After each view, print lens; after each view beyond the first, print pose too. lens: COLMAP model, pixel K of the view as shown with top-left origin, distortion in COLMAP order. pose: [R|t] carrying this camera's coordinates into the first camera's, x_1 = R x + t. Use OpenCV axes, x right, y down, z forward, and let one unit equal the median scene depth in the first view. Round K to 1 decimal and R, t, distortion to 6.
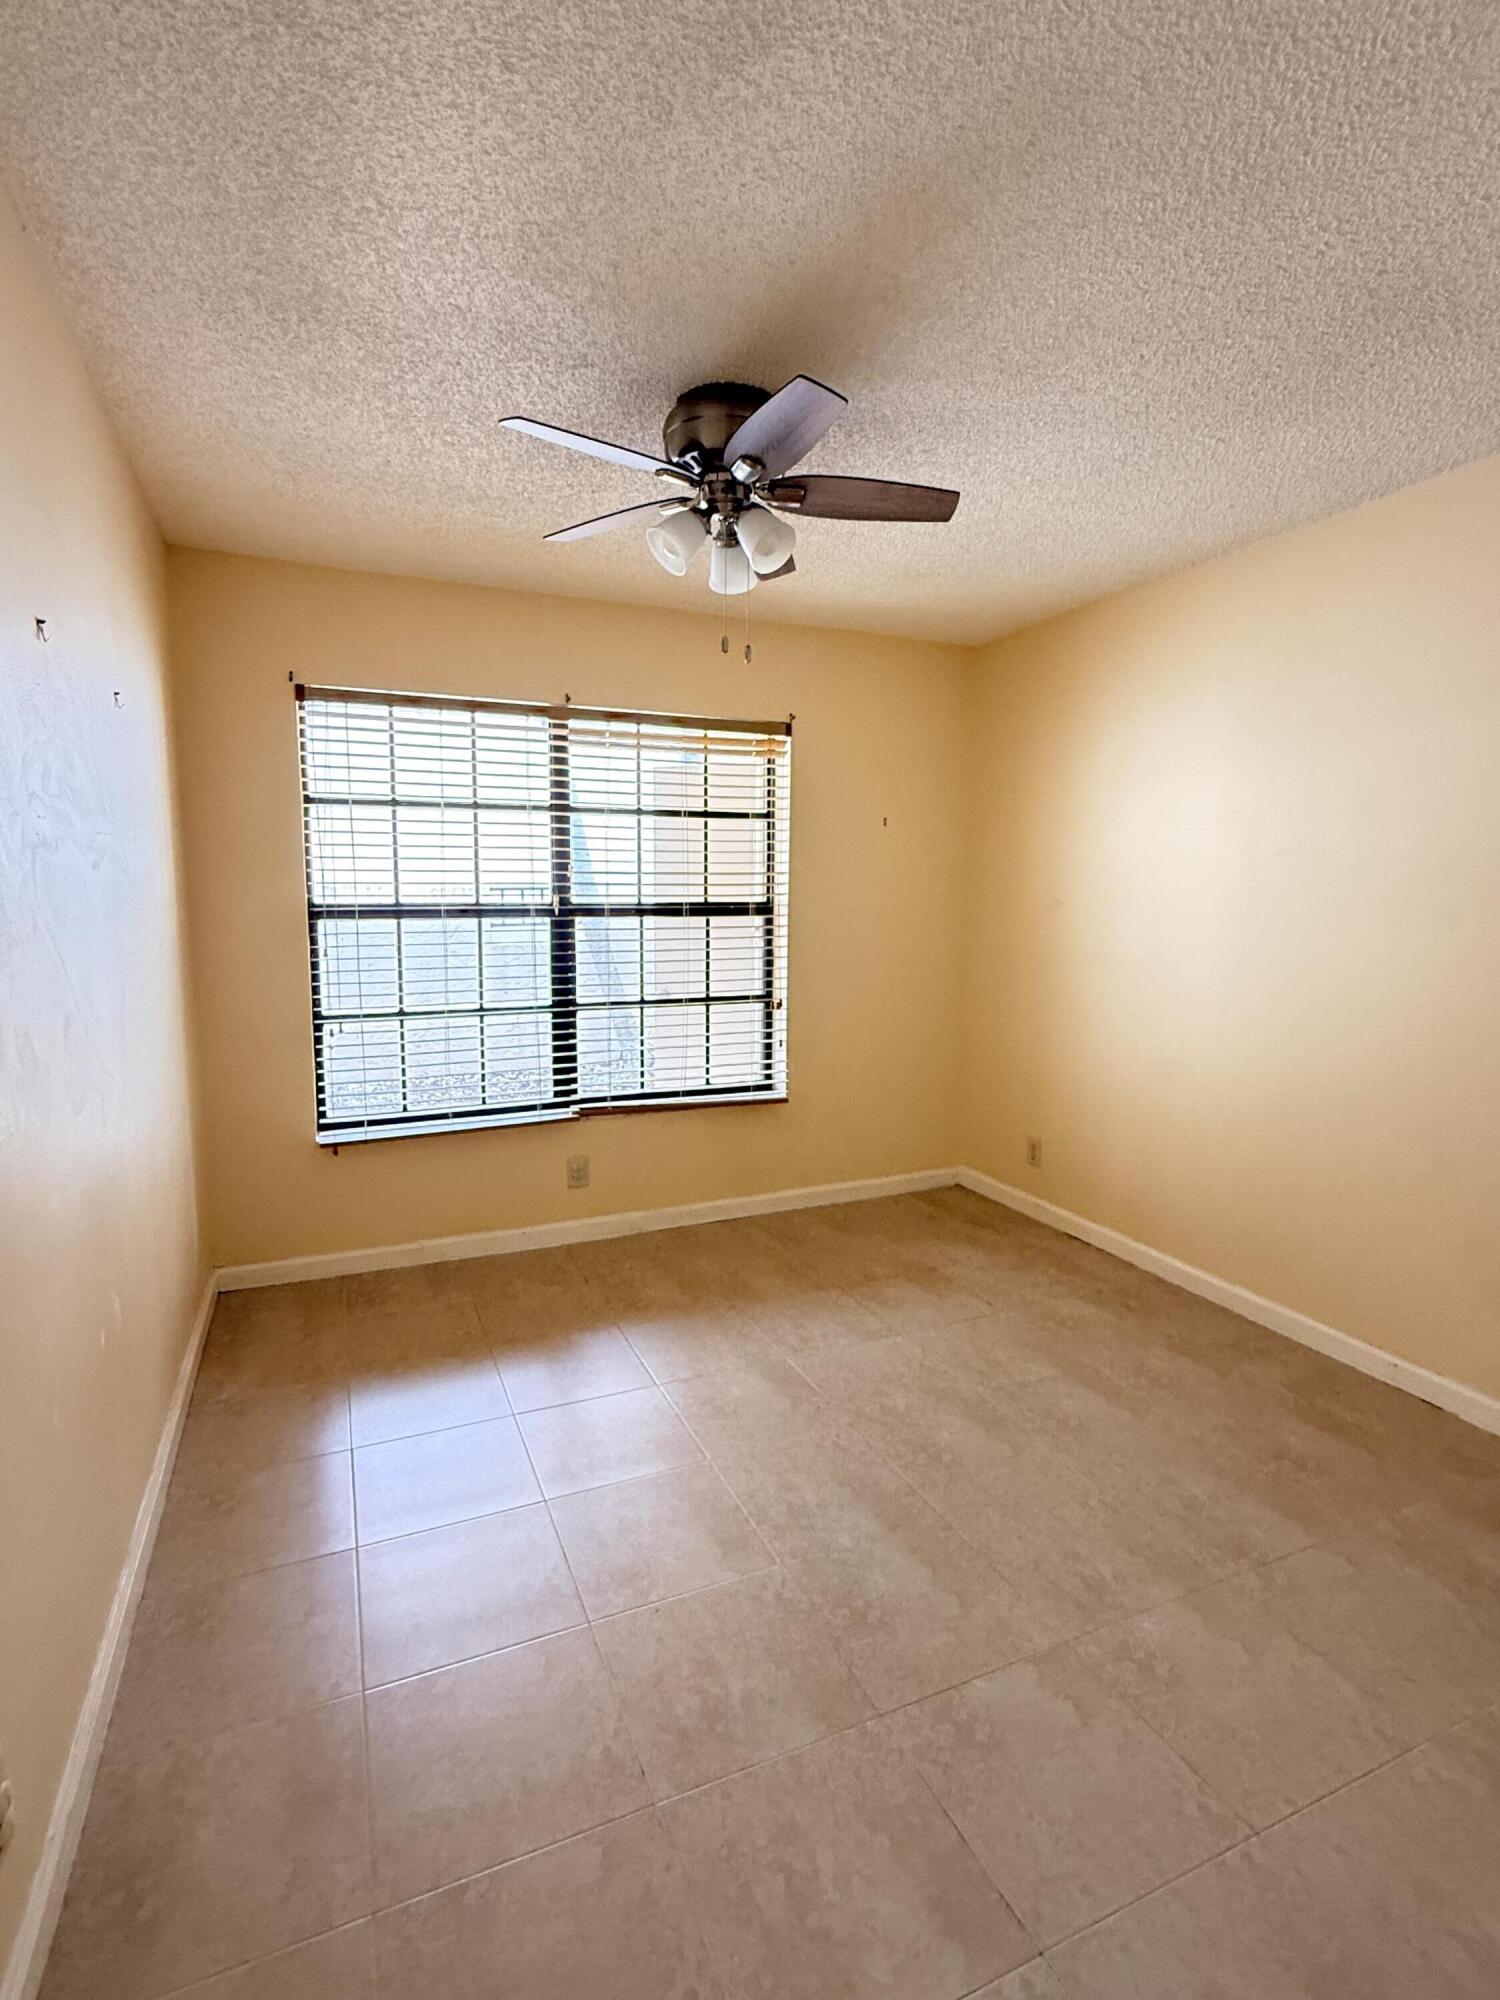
lens RADIAL K [[991.6, 0, 752.5], [0, 991.6, 994.8], [0, 0, 1]] dist [-0.004351, -0.000272]
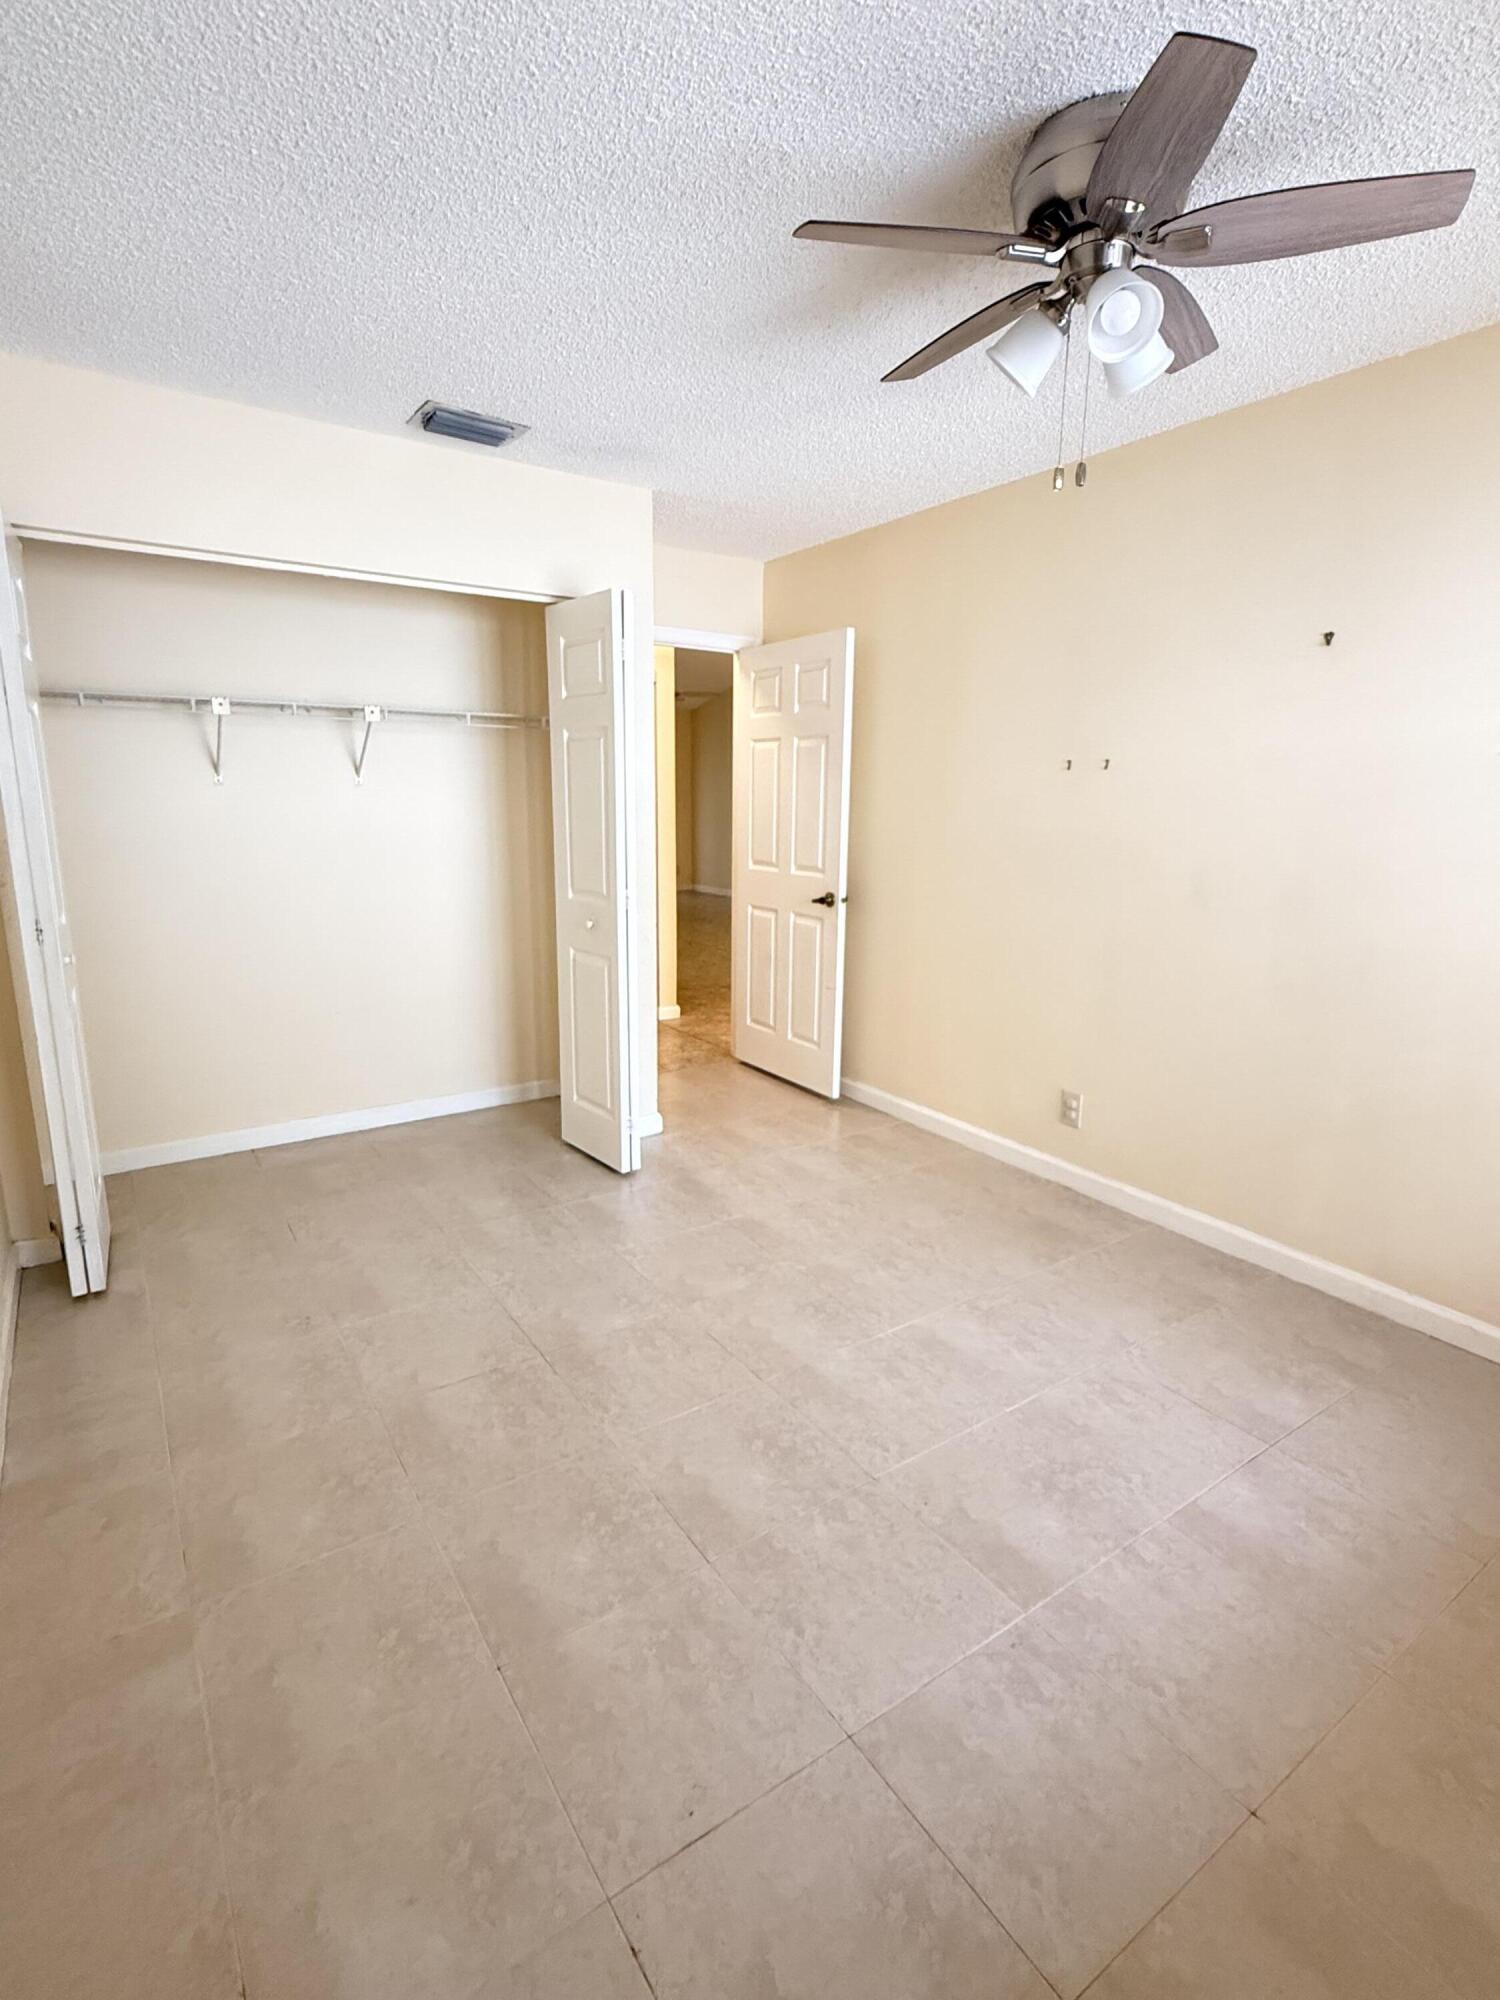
lens RADIAL K [[991.6, 0, 753.0], [0, 991.6, 1001.9], [0, 0, 1]] dist [-0.004351, -0.000272]
pose [[-0.983737, 0.018446, -0.178663, 0.313010], [-0.037850, 0.951086, 0.306598, -0.160869], [0.175580, 0.308374, -0.934921, 1.519524]]
